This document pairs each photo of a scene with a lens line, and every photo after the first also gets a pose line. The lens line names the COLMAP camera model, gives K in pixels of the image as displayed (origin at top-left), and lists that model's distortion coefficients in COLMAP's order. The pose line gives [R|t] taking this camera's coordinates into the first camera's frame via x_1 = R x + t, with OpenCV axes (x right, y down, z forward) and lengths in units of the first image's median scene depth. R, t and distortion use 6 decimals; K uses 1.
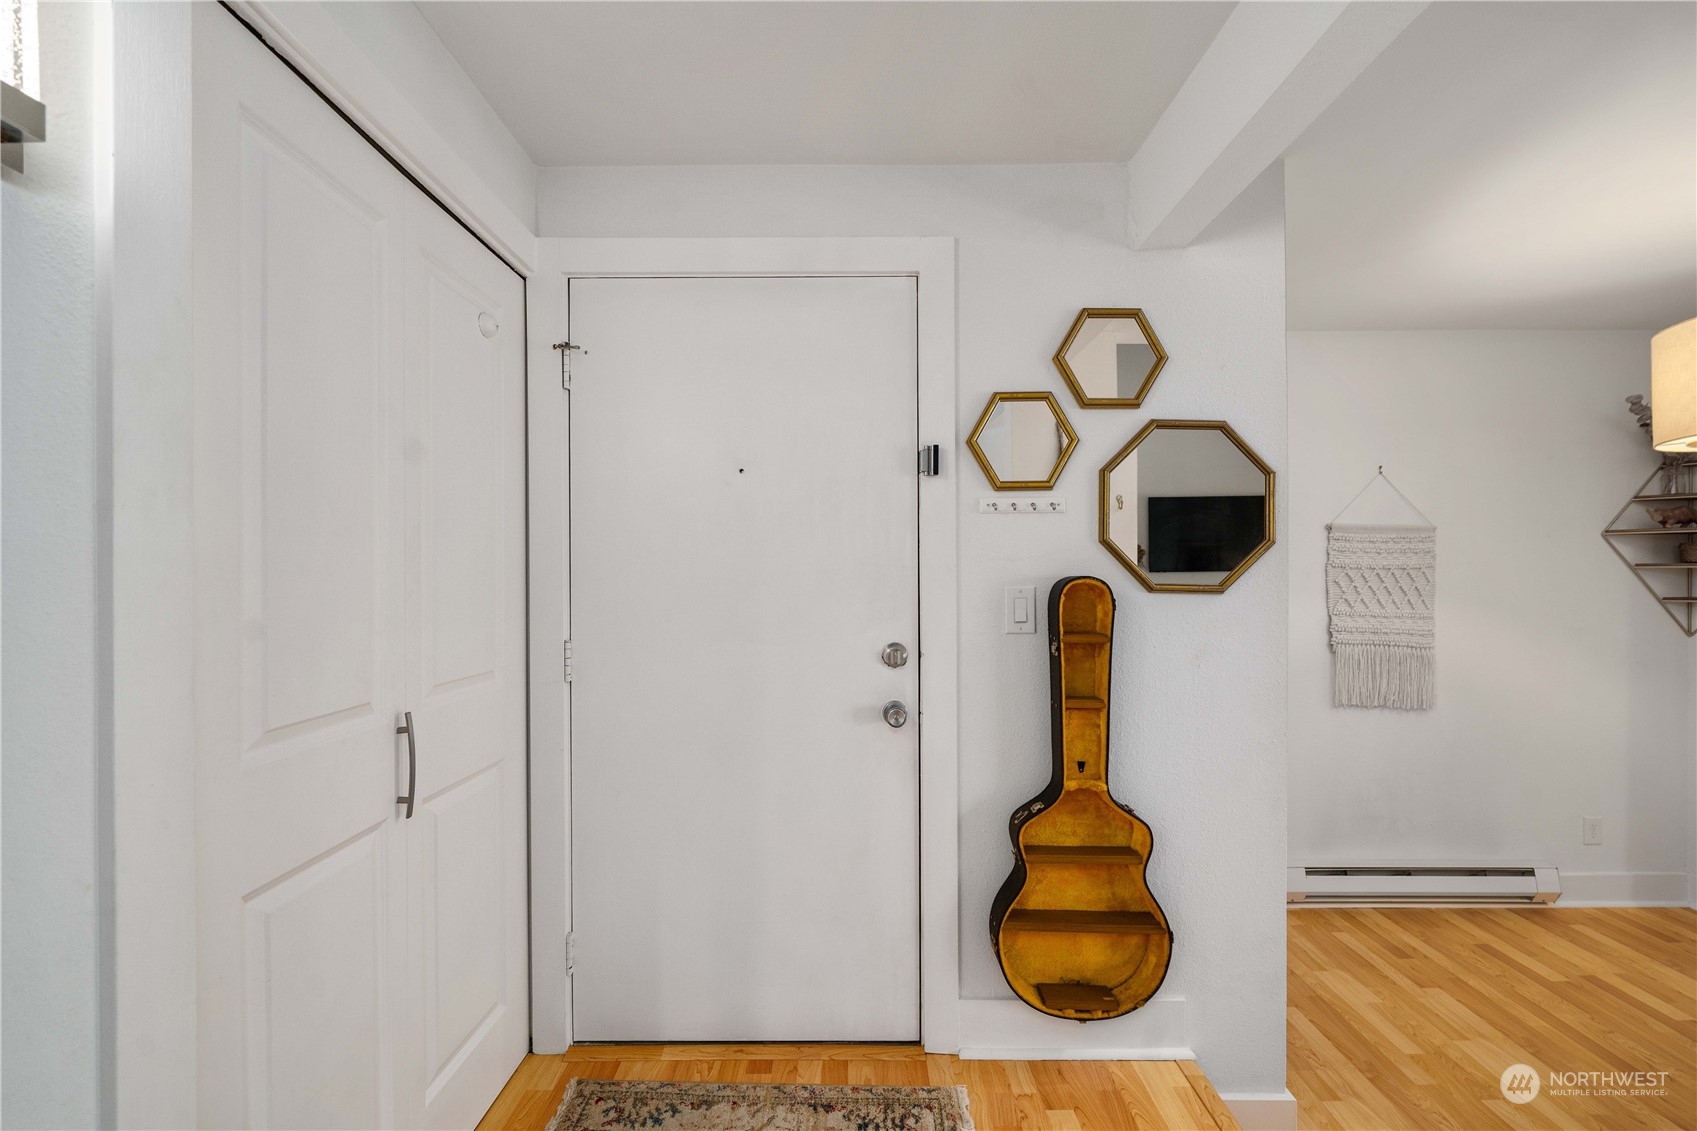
lens RADIAL K [[646.5, 0, 855.8], [0, 646.5, 576.5], [0, 0, 1]] dist [-0.002993, 0.000136]
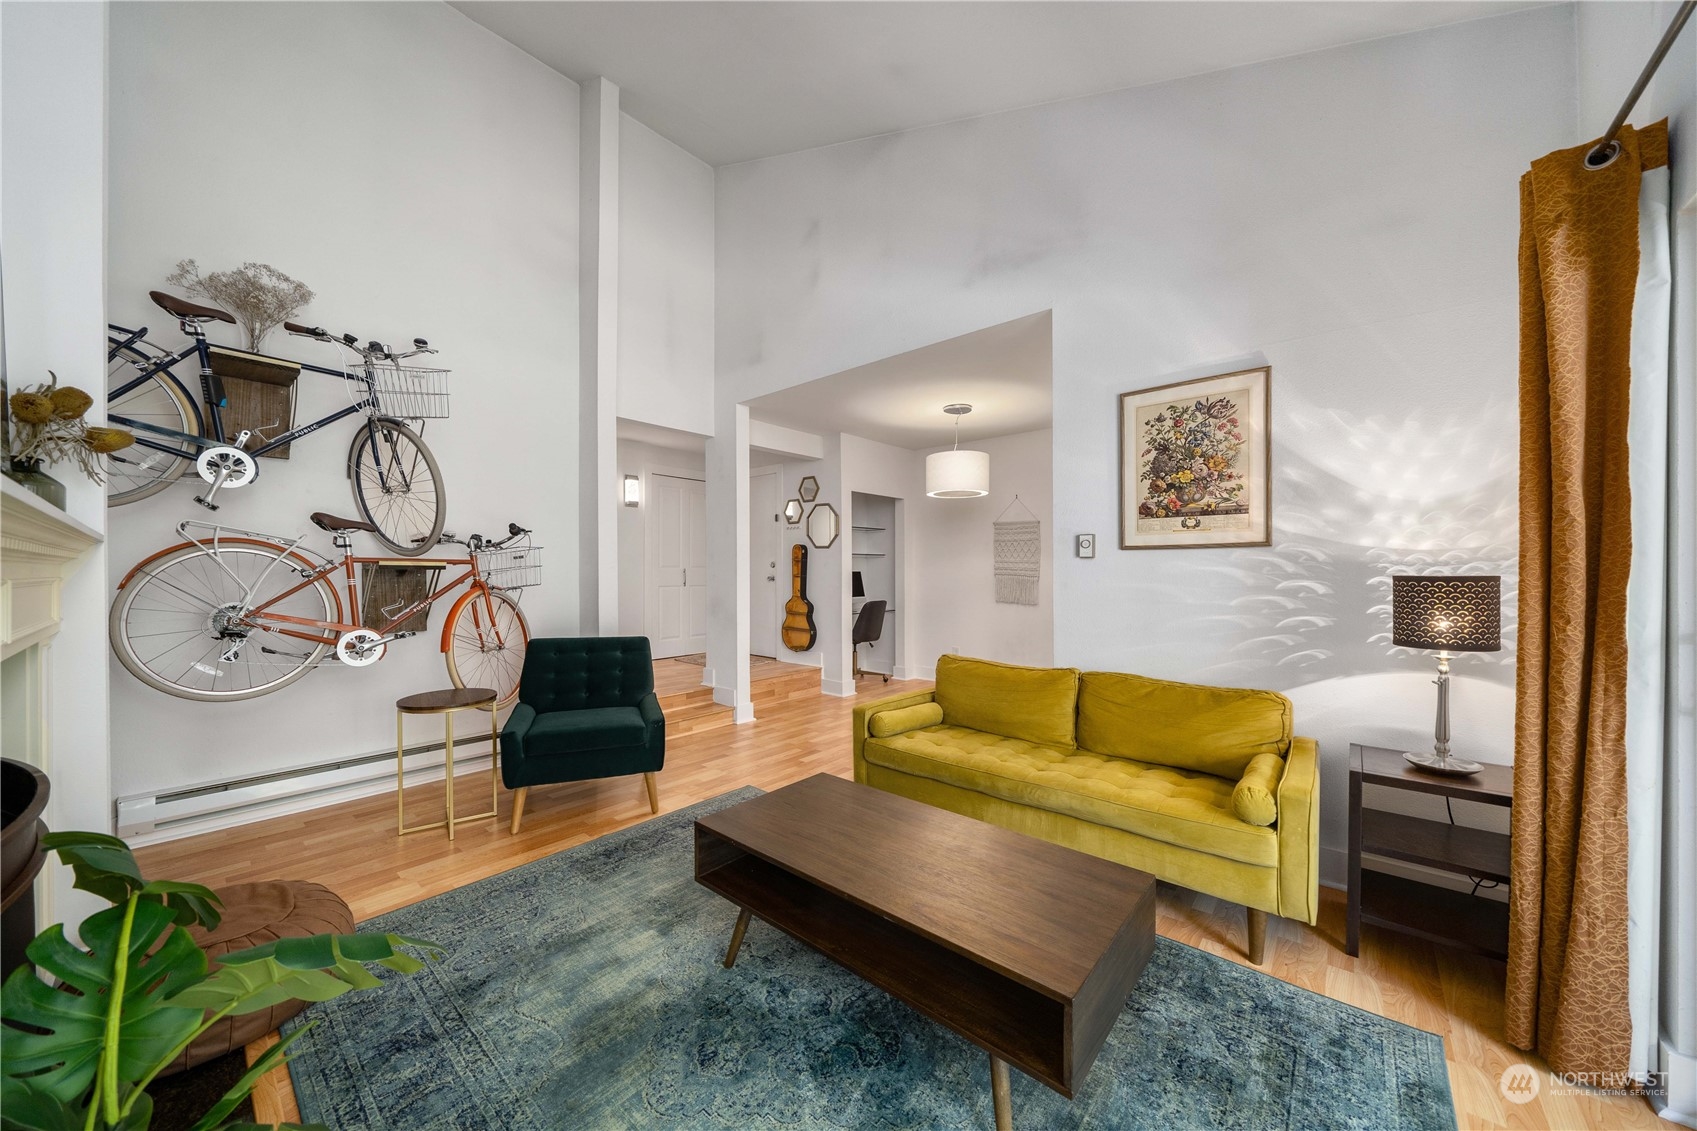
lens RADIAL K [[566.3, 0, 828.2], [0, 566.3, 578.2], [0, 0, 1]] dist [-0.003774, -0.000019]
pose [[0.738474, 0.013619, -0.674145, 2.810940], [-0.005467, 0.999884, 0.014211, 0.155585], [0.674260, -0.006809, 0.738462, -1.473589]]
